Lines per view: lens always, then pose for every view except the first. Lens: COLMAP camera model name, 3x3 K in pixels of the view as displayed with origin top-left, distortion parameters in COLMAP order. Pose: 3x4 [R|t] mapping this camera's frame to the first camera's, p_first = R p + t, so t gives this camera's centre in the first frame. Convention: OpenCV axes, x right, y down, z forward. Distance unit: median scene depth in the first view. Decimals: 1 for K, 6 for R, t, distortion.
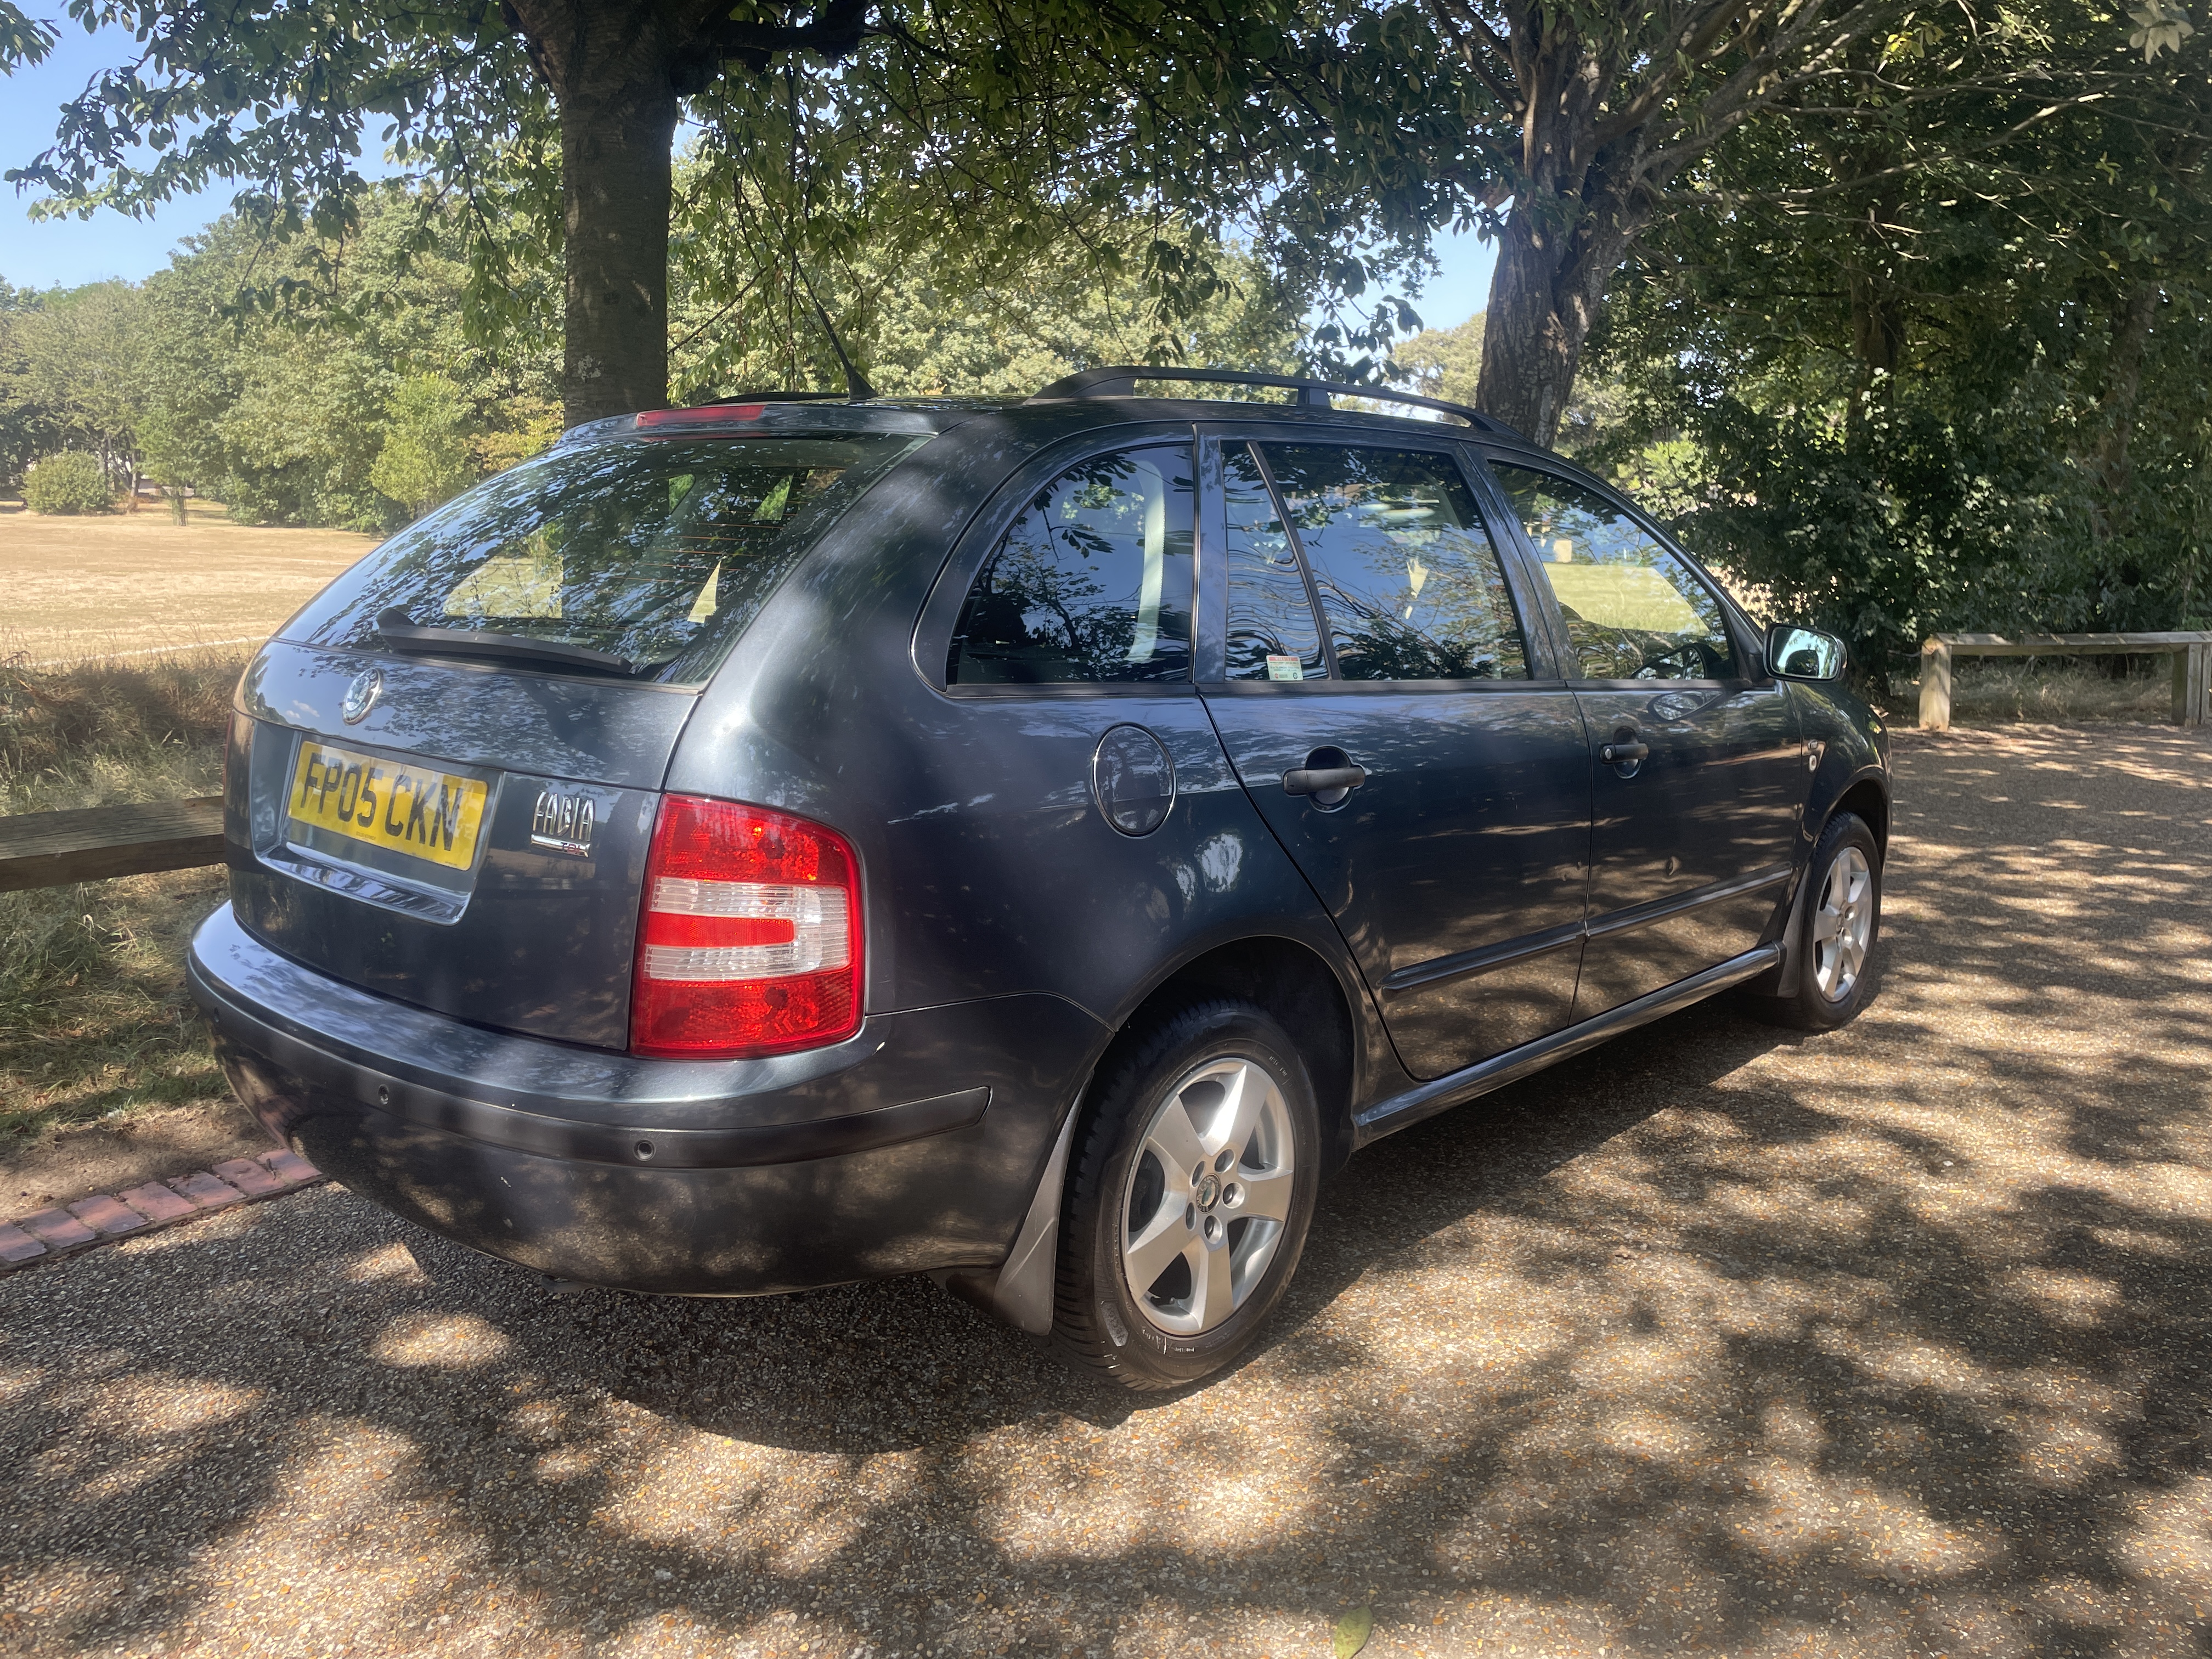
lens RADIAL K [[1677.0, 0, 1160.0], [0, 1677.0, 798.5], [0, 0, 1]] dist [0.075923, -0.097104]
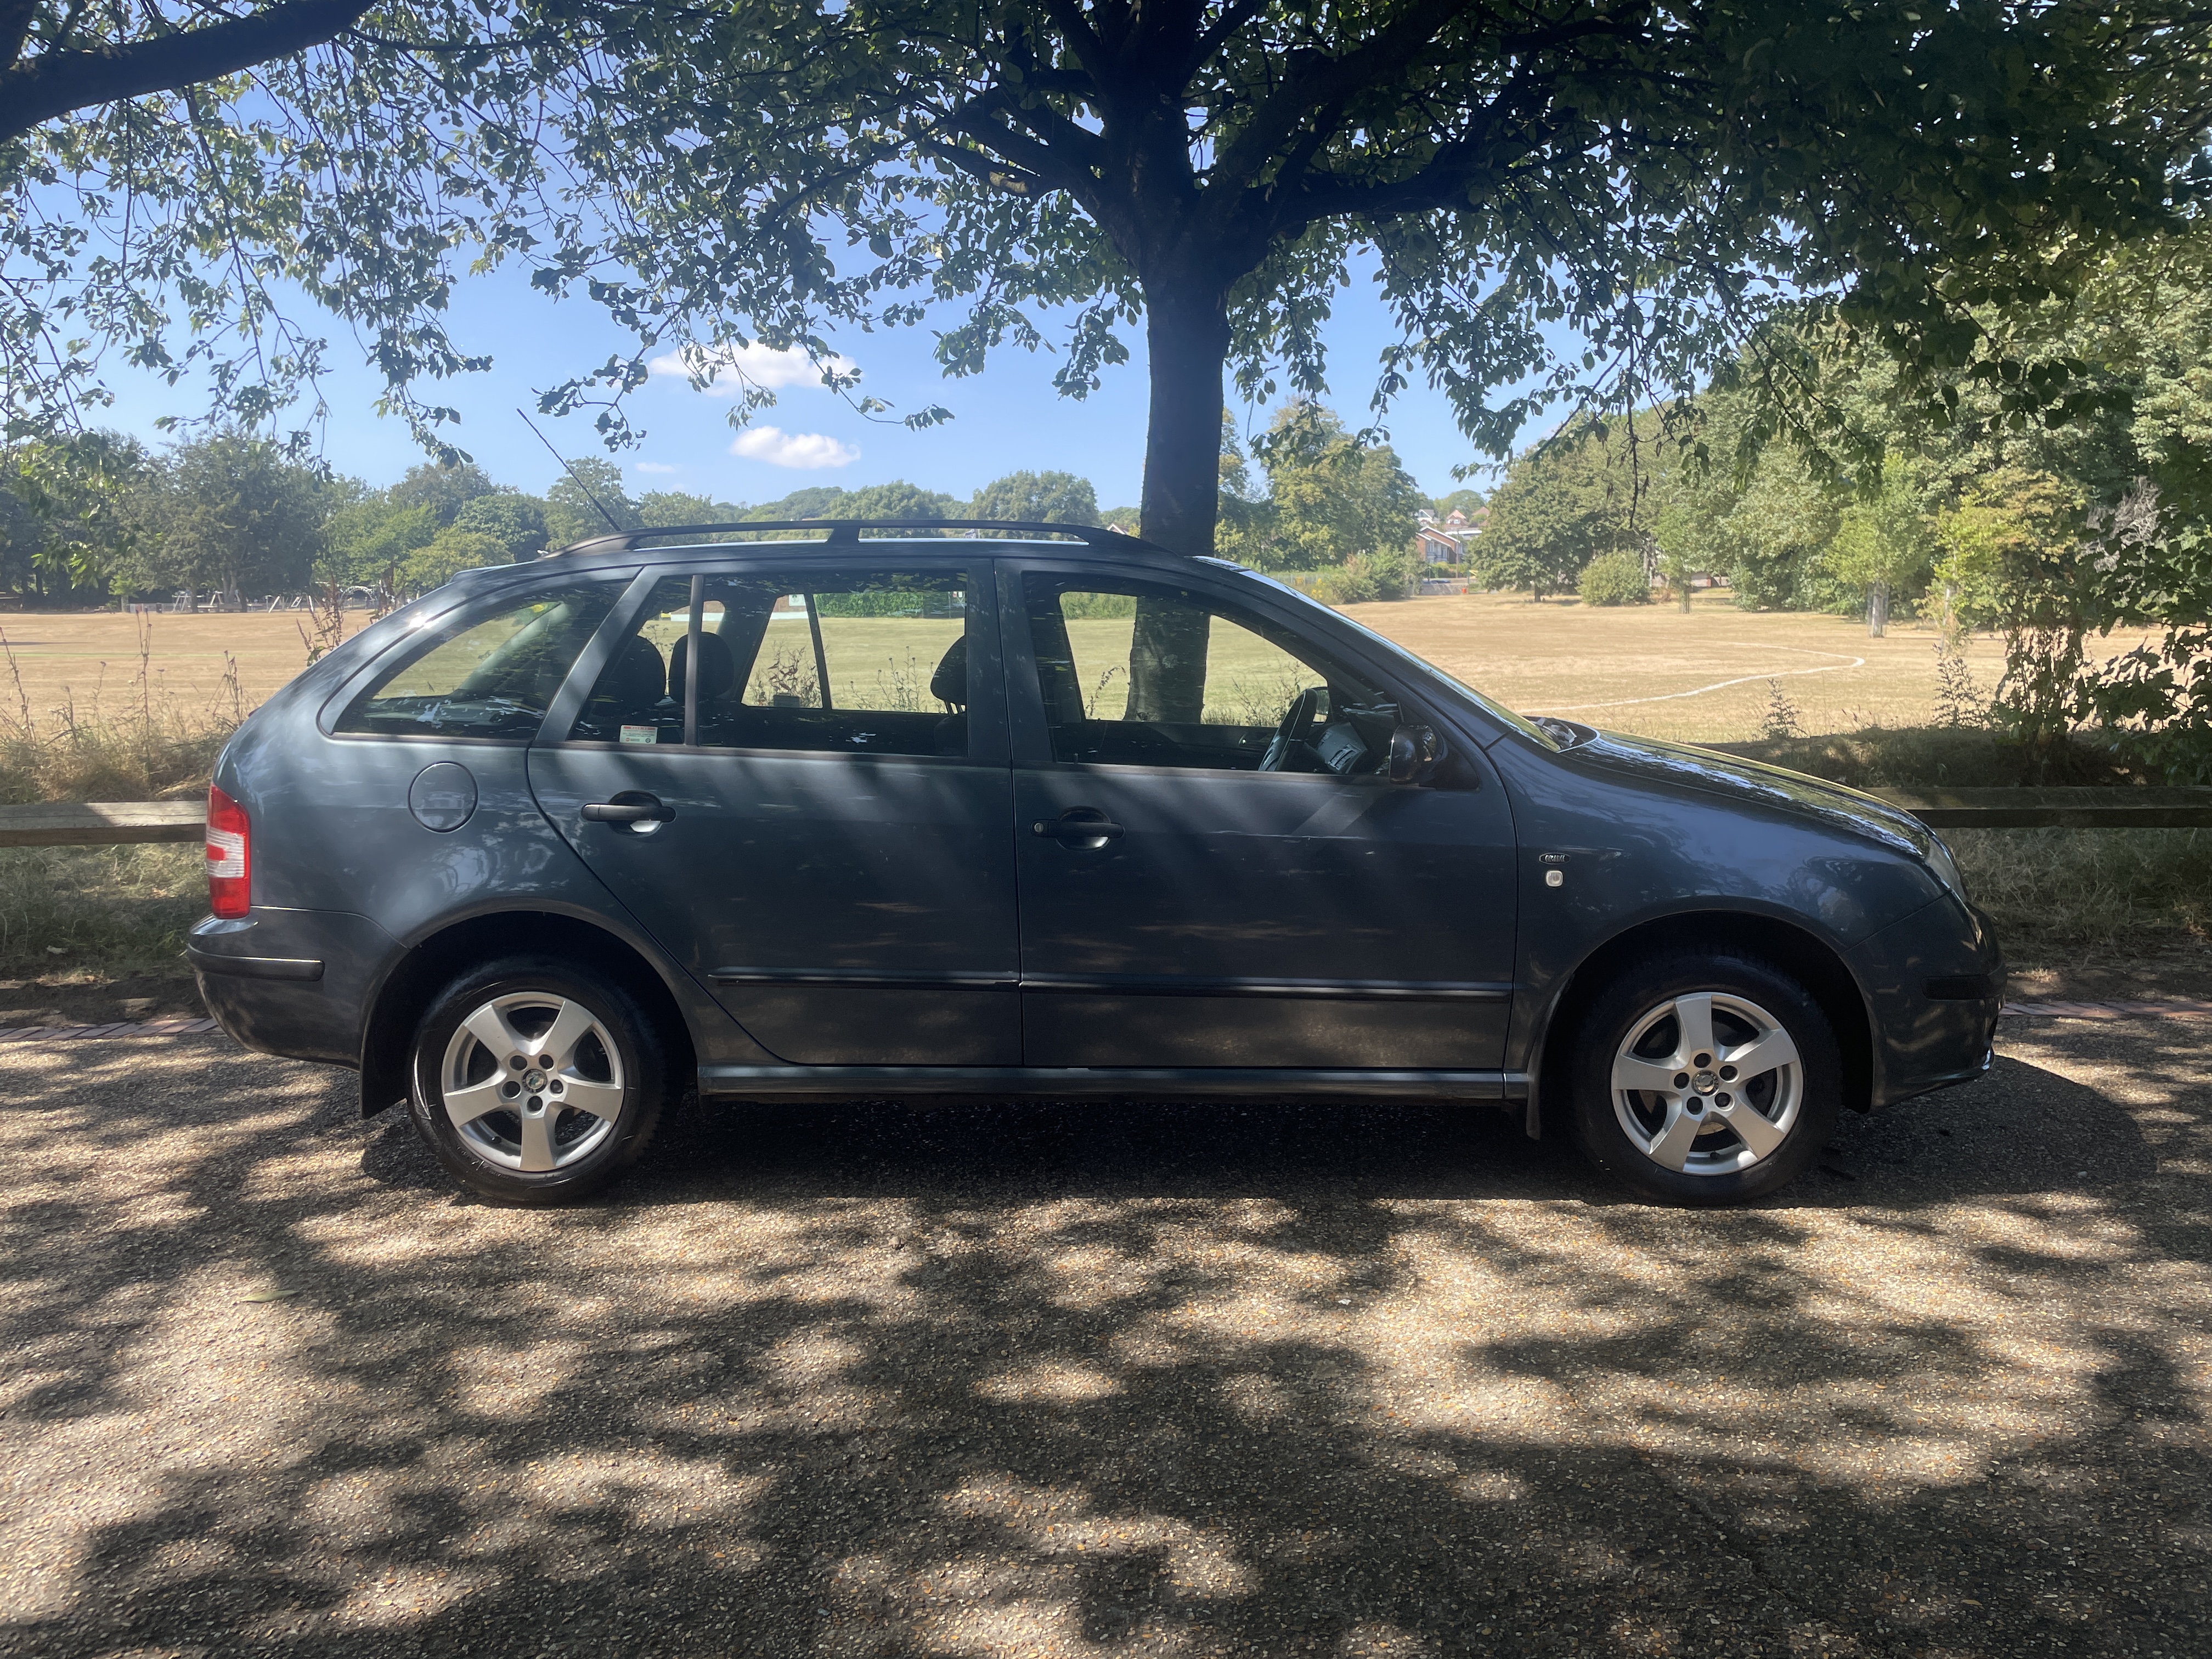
lens RADIAL K [[1677.0, 0, 1098.0], [0, 1677.0, 835.4], [0, 0, 1]] dist [0.075923, -0.097104]
pose [[0.631304, 0.080148, -0.771383, 0.354805], [-0.099542, 0.994792, 0.021895, -0.016174], [0.769120, 0.062963, 0.635995, 0.097433]]
